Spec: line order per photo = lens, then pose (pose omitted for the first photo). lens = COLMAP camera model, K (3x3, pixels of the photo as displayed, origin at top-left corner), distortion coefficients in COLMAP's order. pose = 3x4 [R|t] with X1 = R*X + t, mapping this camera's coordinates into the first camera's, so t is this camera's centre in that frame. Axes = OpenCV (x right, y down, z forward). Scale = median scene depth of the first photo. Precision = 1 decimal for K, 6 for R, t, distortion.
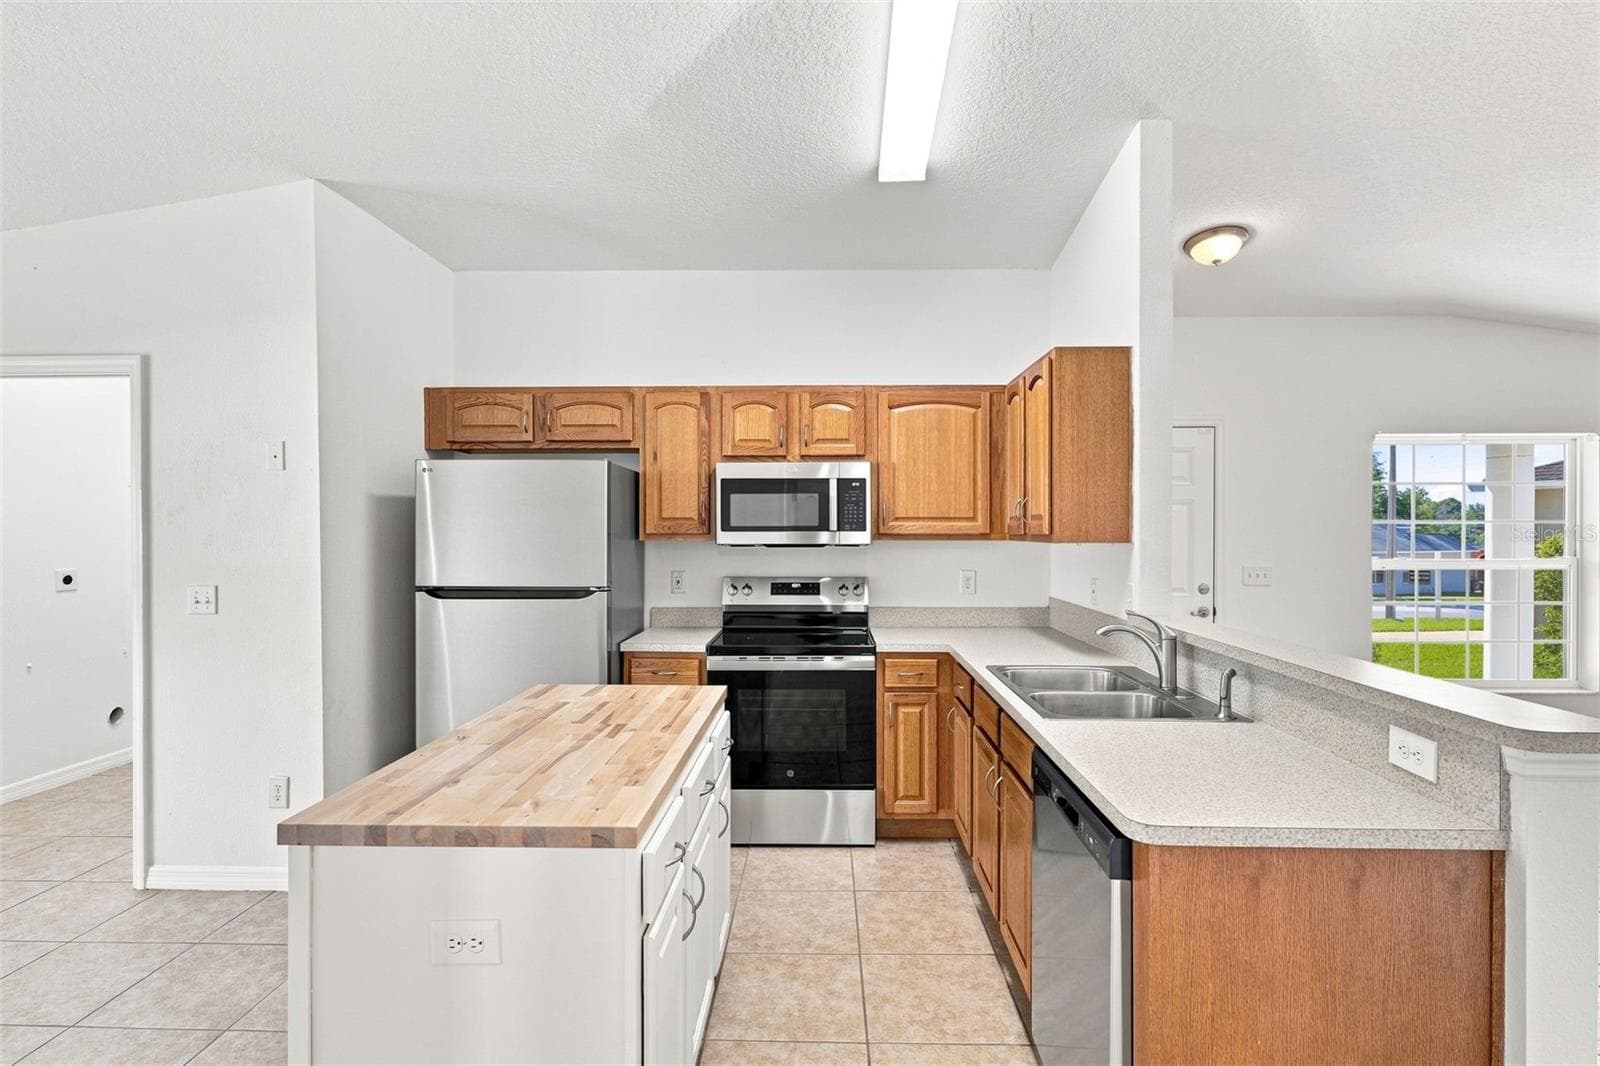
lens RADIAL K [[792.5, 0, 798.2], [0, 792.5, 535.6], [0, 0, 1]] dist [0.007387, 0.000412]
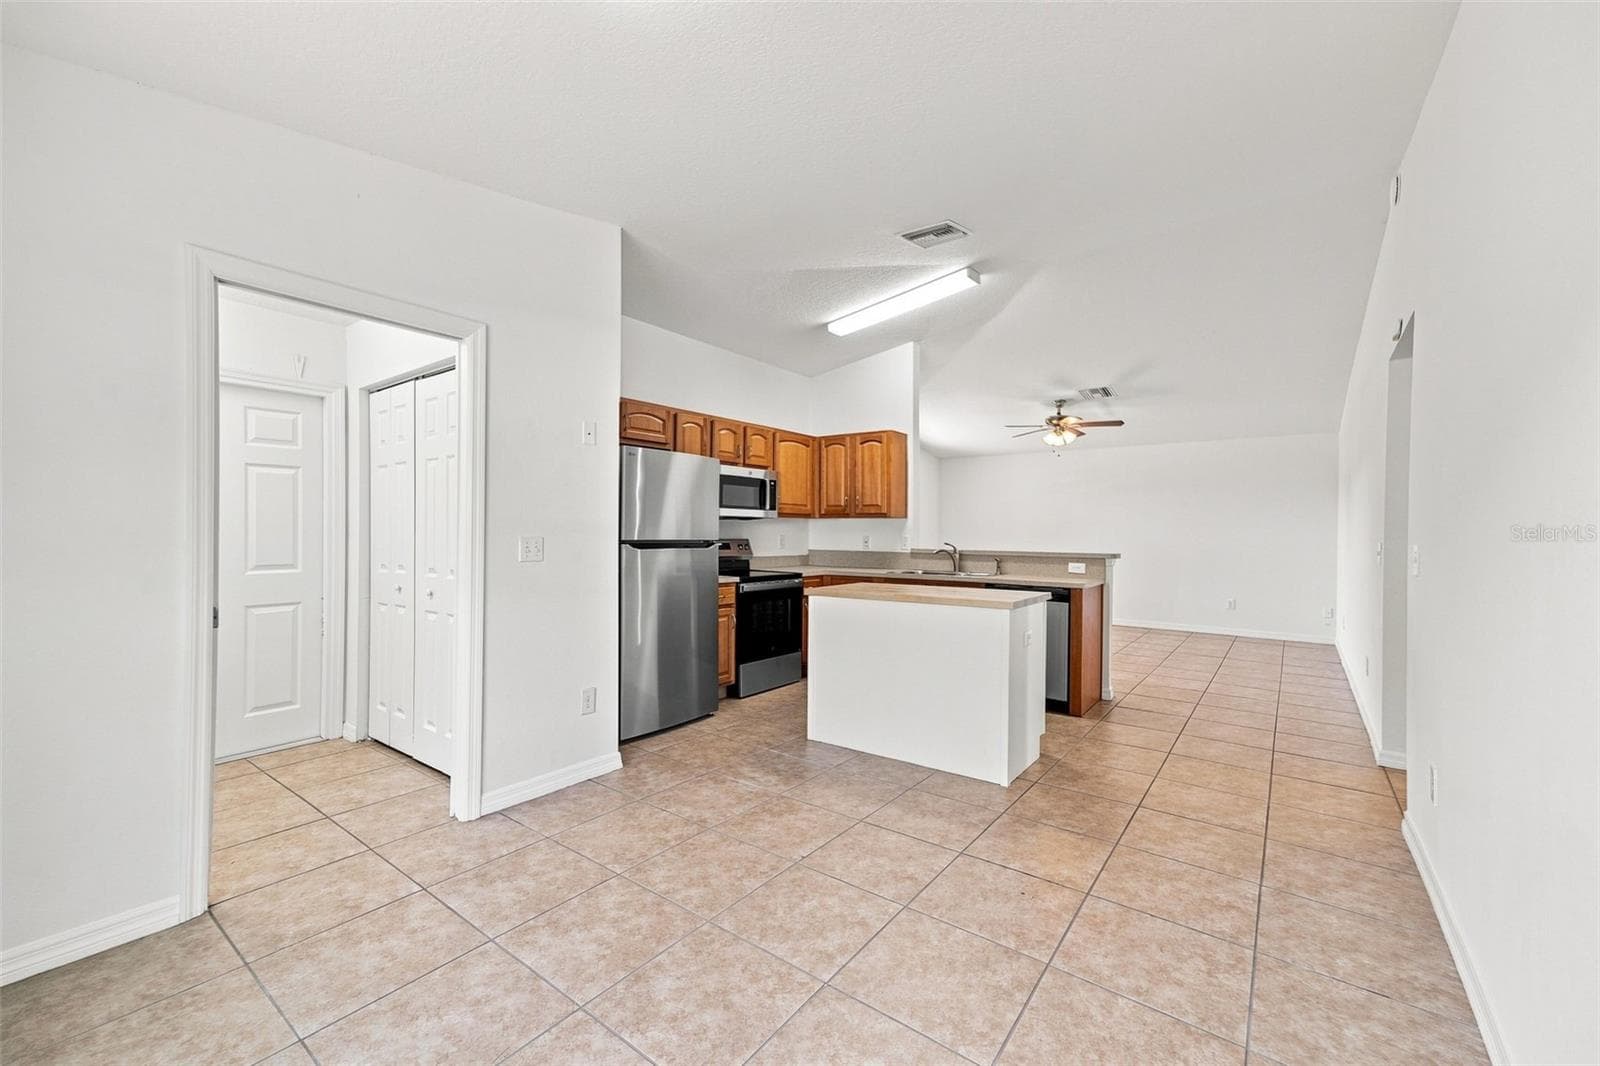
lens RADIAL K [[651.6, 0, 813.4], [0, 651.6, 529.6], [0, 0, 1]] dist [0.016263, 0.004956]
pose [[0.568728, 0.009604, 0.822469, -1.067103], [-0.004975, 0.999954, -0.008236, 0.049130], [-0.822510, 0.000592, 0.568750, 0.101524]]
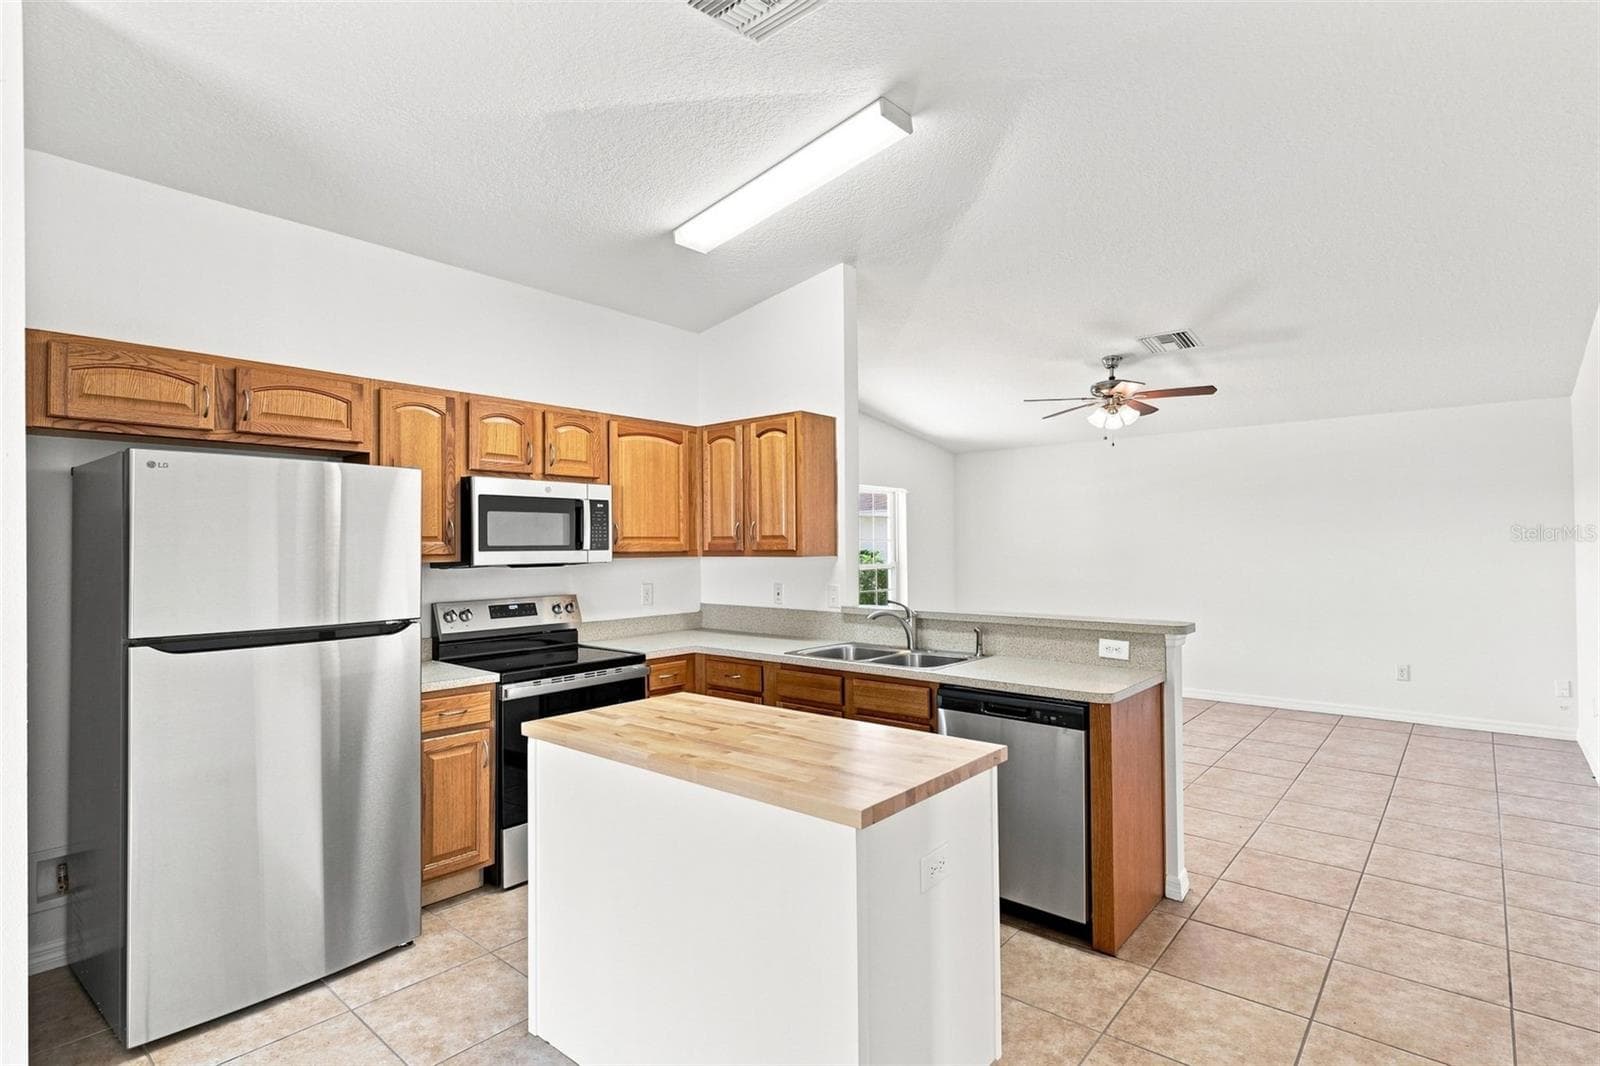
lens RADIAL K [[792.5, 0, 800.6], [0, 792.5, 536.0], [0, 0, 1]] dist [0.007387, 0.000412]
pose [[0.627416, 0.004888, 0.778669, -0.580560], [0.014449, 0.999735, -0.017918, -0.001246], [-0.778550, 0.022492, 0.627179, 0.131971]]
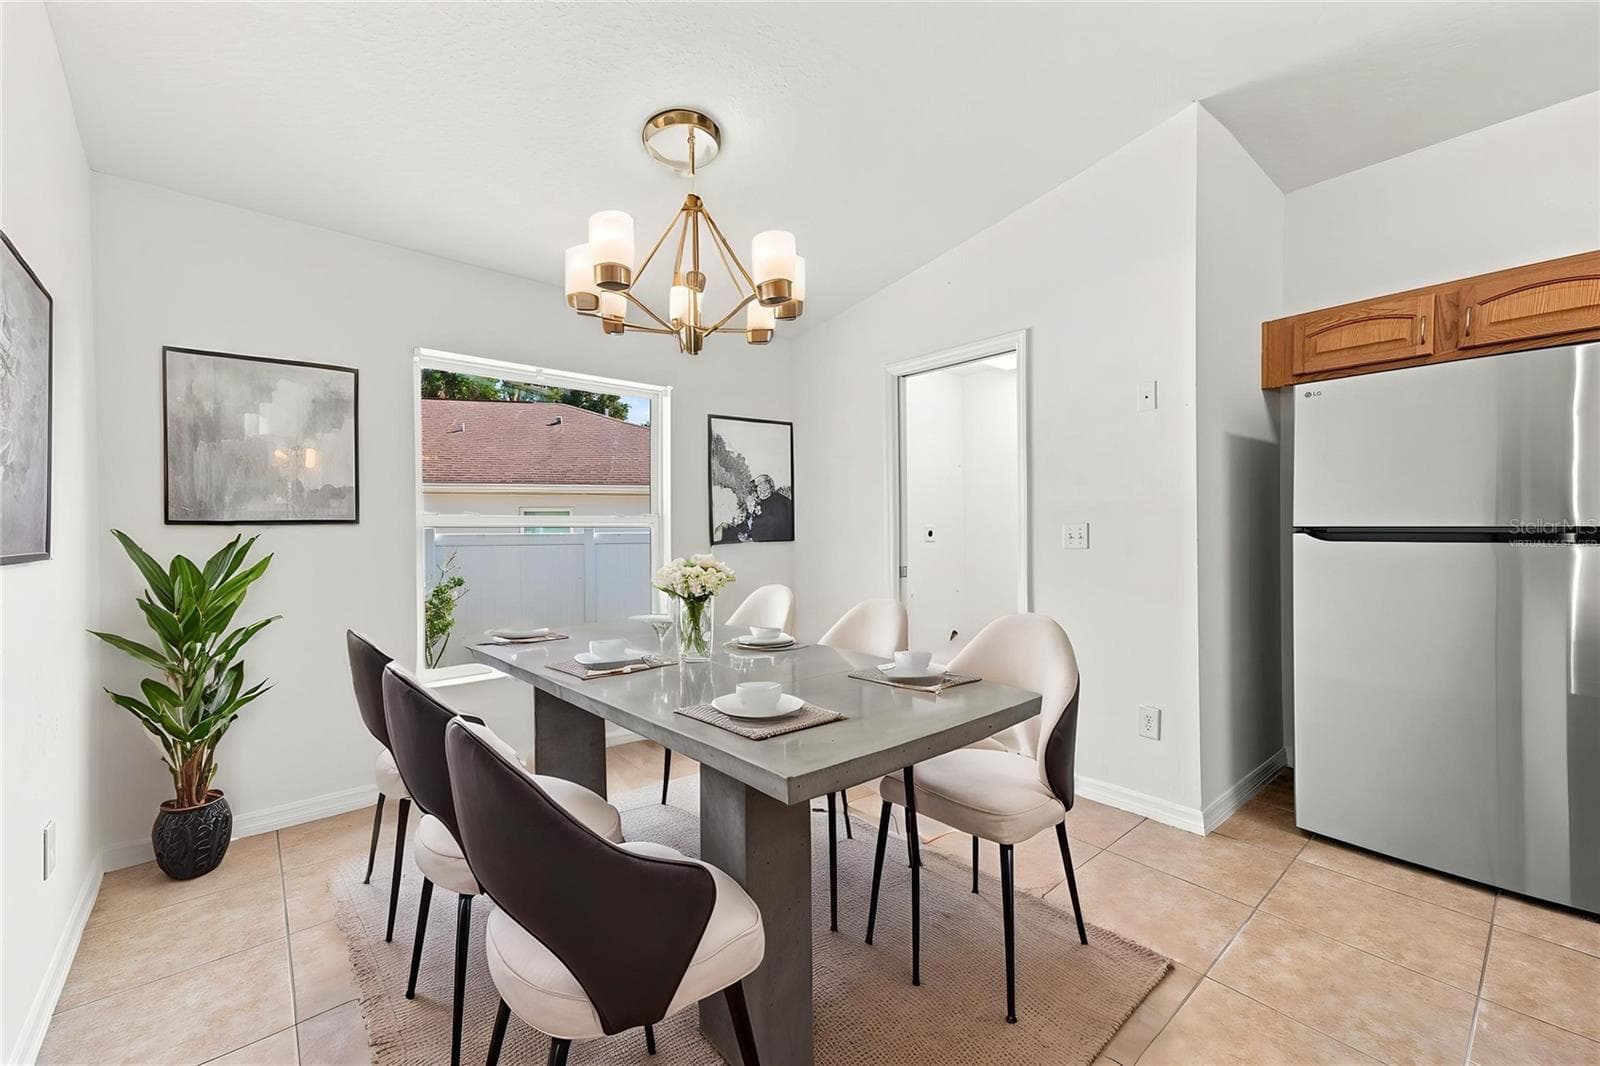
lens RADIAL K [[651.6, 0, 796.8], [0, 651.6, 531.1], [0, 0, 1]] dist [0.016263, 0.004956]
pose [[0.667416, 0.000760, -0.744685, -0.271222], [-0.000932, 1.000000, 0.000186, 0.062029], [0.744685, 0.000570, 0.667416, 0.078177]]
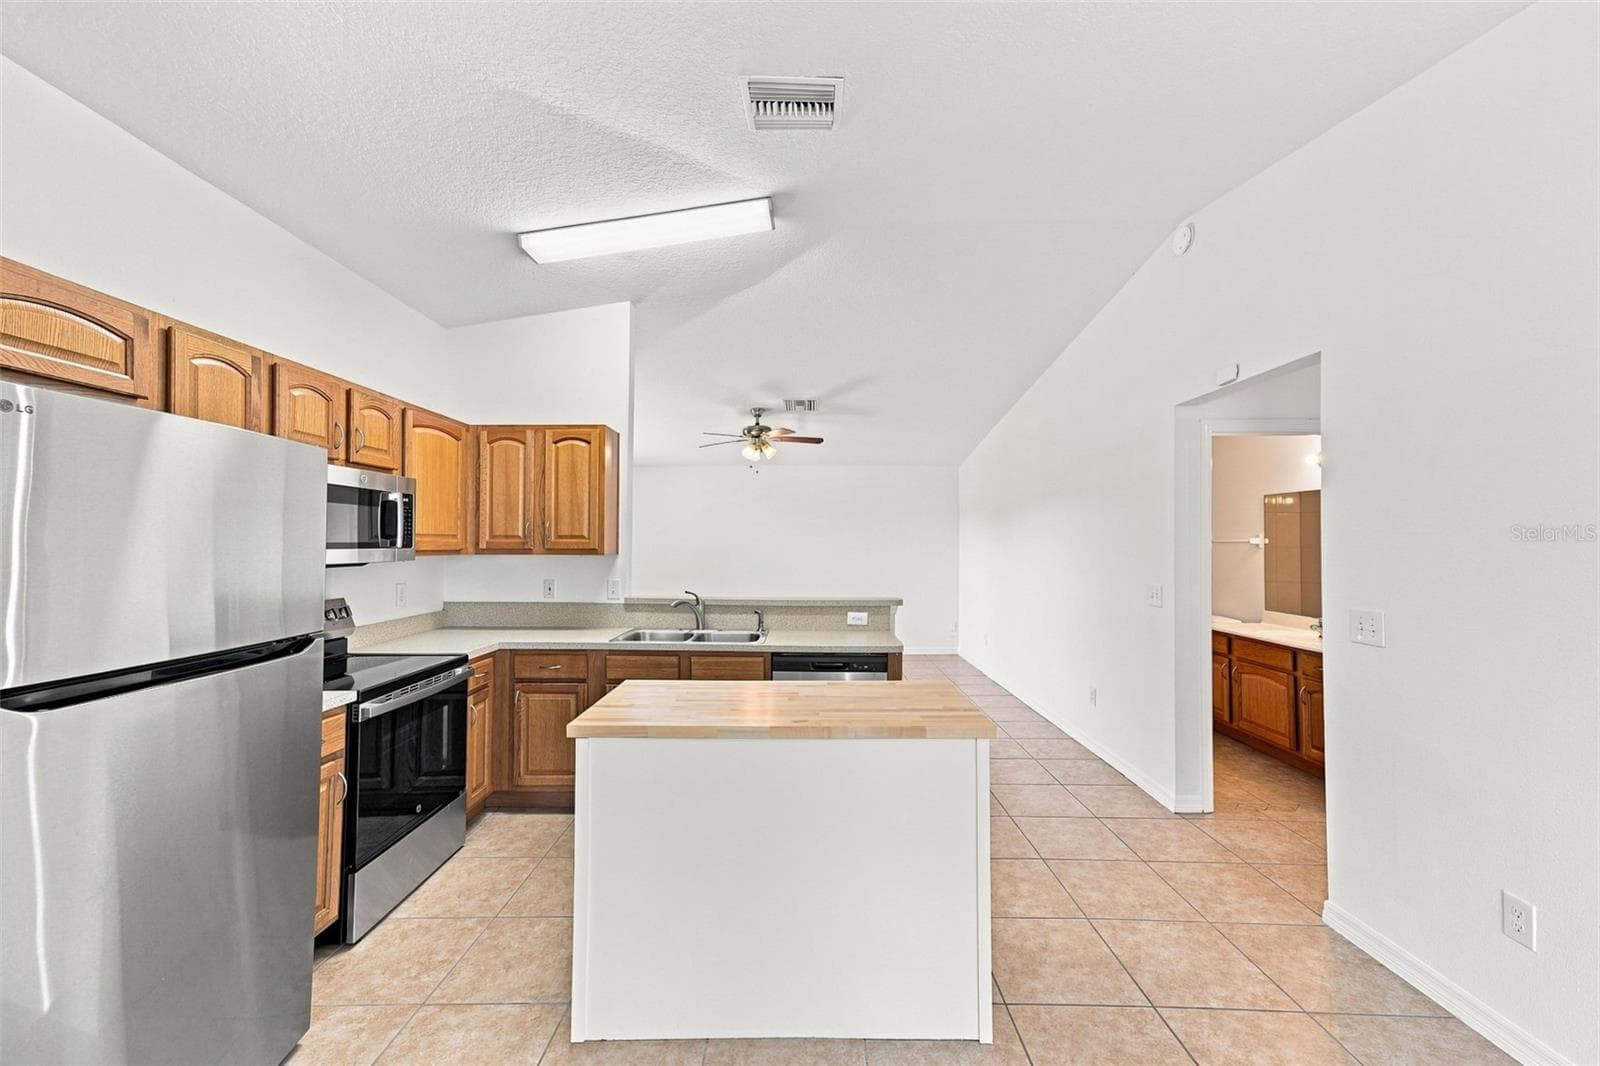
lens RADIAL K [[651.6, 0, 793.2], [0, 651.6, 531.6], [0, 0, 1]] dist [0.016263, 0.004956]
pose [[-0.012361, 0.017402, 0.999772, -0.740029], [0.004228, 0.999841, -0.017351, -0.009379], [-0.999915, 0.004013, -0.012432, 0.531972]]
